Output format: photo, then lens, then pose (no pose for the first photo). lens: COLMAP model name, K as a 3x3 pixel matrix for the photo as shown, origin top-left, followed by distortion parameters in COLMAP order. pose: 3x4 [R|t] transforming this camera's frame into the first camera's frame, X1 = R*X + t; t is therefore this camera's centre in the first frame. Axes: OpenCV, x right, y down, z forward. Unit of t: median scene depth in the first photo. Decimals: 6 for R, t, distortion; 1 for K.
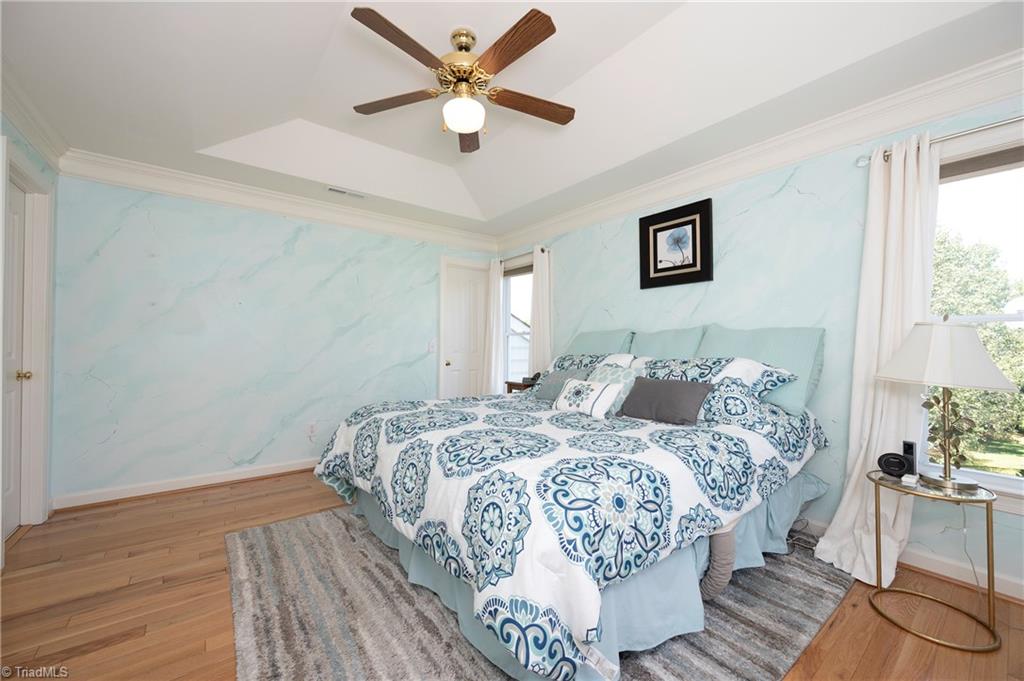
lens RADIAL K [[404.3, 0, 513.2], [0, 404.3, 339.3], [0, 0, 1]] dist [-0.004358, -0.000030]
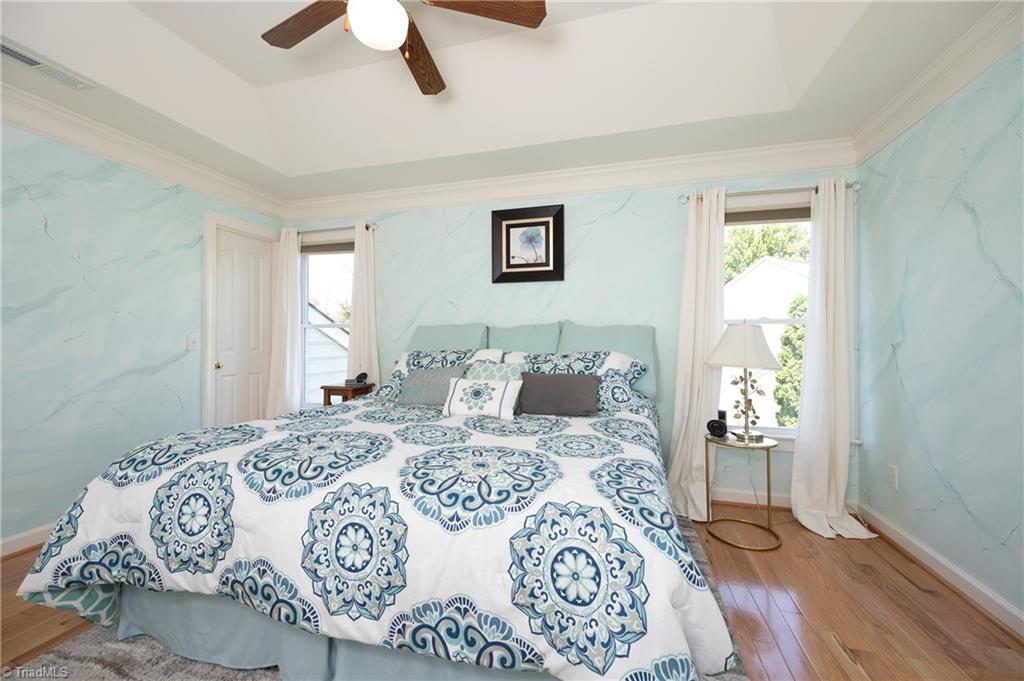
lens RADIAL K [[404.0, 0, 516.3], [0, 404.0, 336.9], [0, 0, 1]] dist [-0.001621, 0.000124]
pose [[0.804016, 0.003720, 0.594596, -0.260015], [-0.008076, 0.999957, 0.004664, 0.002390], [-0.594553, -0.008552, 0.804011, 0.201998]]
